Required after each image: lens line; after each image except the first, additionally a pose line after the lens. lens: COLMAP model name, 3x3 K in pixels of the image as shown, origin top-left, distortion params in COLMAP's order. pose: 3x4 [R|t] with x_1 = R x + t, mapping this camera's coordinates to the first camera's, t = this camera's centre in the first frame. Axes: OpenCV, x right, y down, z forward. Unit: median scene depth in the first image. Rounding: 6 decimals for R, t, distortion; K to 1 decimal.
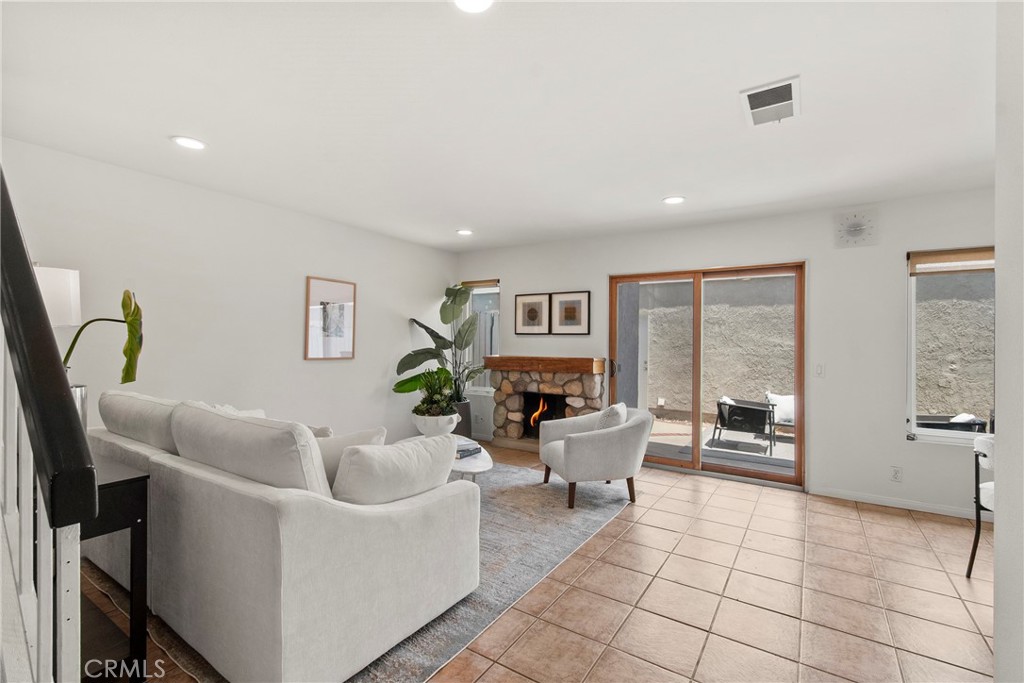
lens RADIAL K [[454.7, 0, 516.3], [0, 454.7, 333.1], [0, 0, 1]] dist [-0.001239, -0.000113]
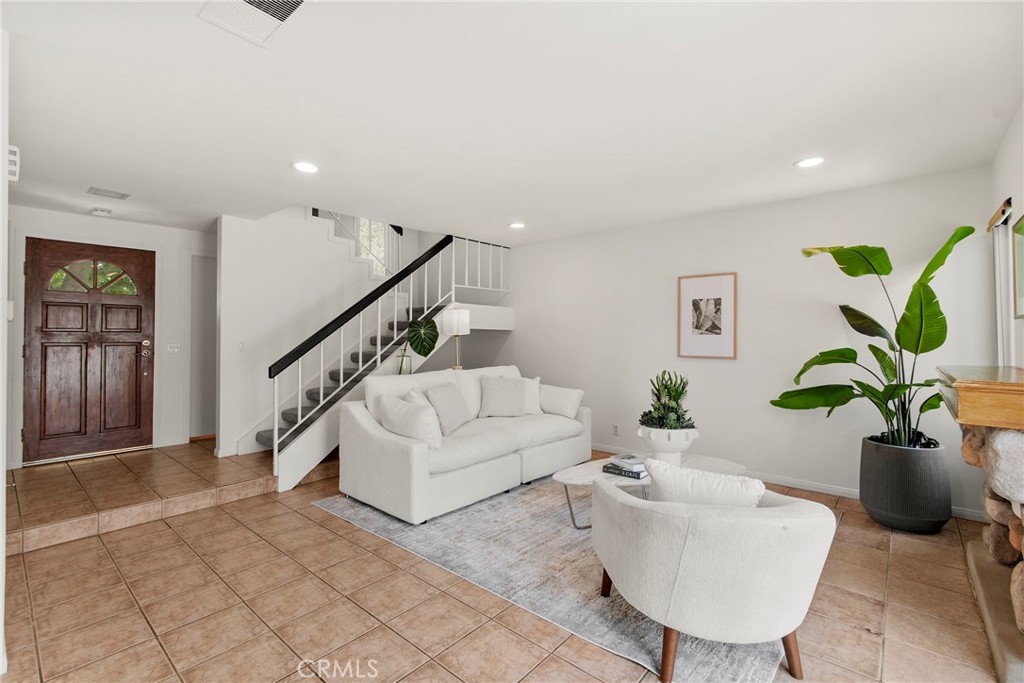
lens RADIAL K [[454.7, 0, 514.8], [0, 454.7, 328.5], [0, 0, 1]] dist [0.000324, -0.000318]
pose [[-0.130145, -0.032827, -0.990951, 0.531722], [0.018962, 0.999187, -0.035590, 0.019648], [0.991314, -0.023423, -0.129417, 0.653084]]
